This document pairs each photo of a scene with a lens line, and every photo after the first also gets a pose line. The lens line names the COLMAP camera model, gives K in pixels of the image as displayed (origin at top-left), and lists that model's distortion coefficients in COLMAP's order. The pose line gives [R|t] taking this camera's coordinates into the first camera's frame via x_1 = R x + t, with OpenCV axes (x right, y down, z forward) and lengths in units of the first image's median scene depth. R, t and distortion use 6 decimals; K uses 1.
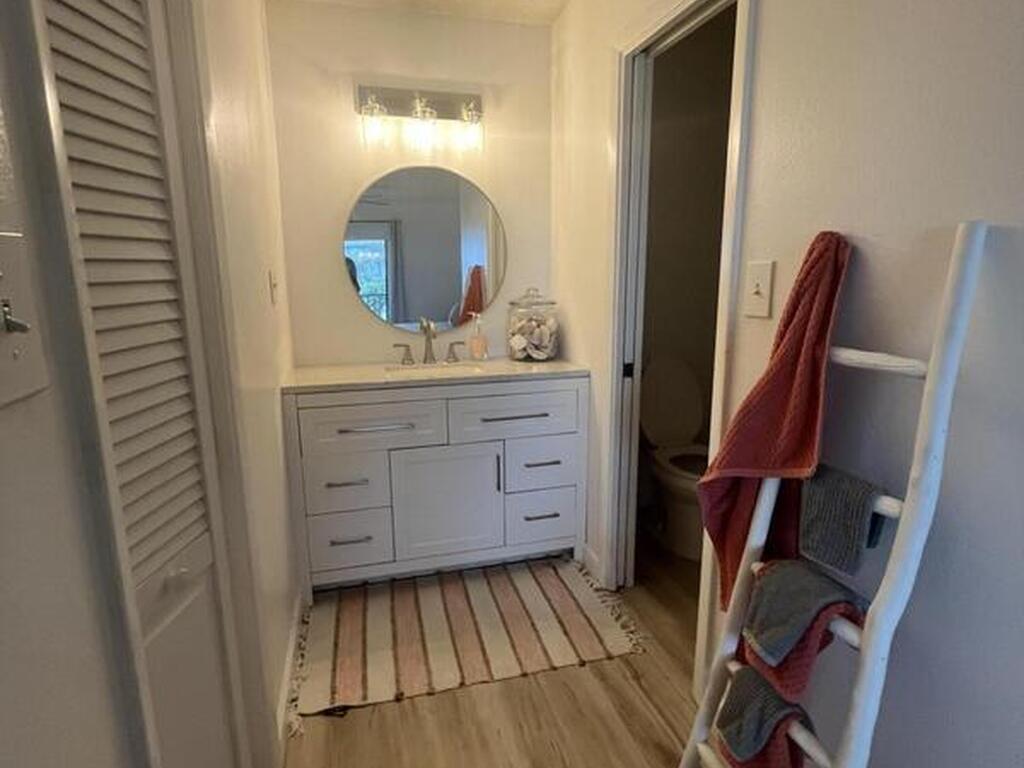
lens RADIAL K [[552.2, 0, 513.6], [0, 552.2, 382.2], [0, 0, 1]] dist [-0.003872, 0.000943]
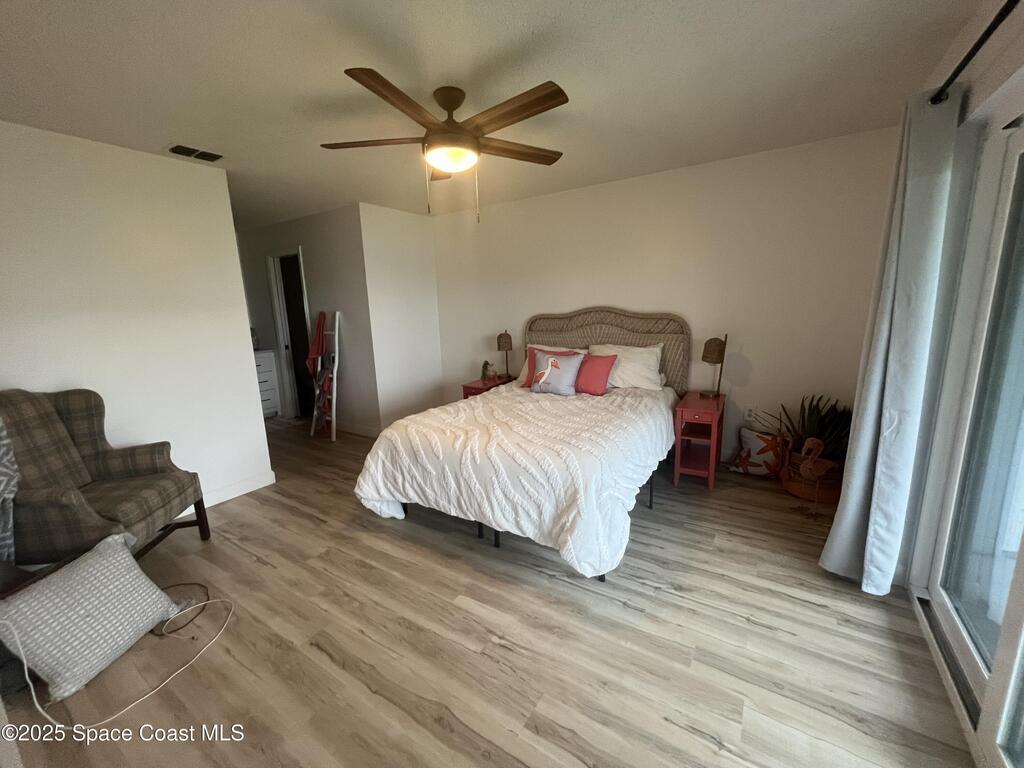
lens RADIAL K [[412.1, 0, 509.1], [0, 412.1, 385.7], [0, 0, 1]] dist [-0.010691, 0.000011]
pose [[0.750582, -0.145662, 0.644522, -0.769136], [0.158397, 0.986624, 0.038515, 0.578909], [-0.641511, 0.073182, 0.763615, -3.213579]]
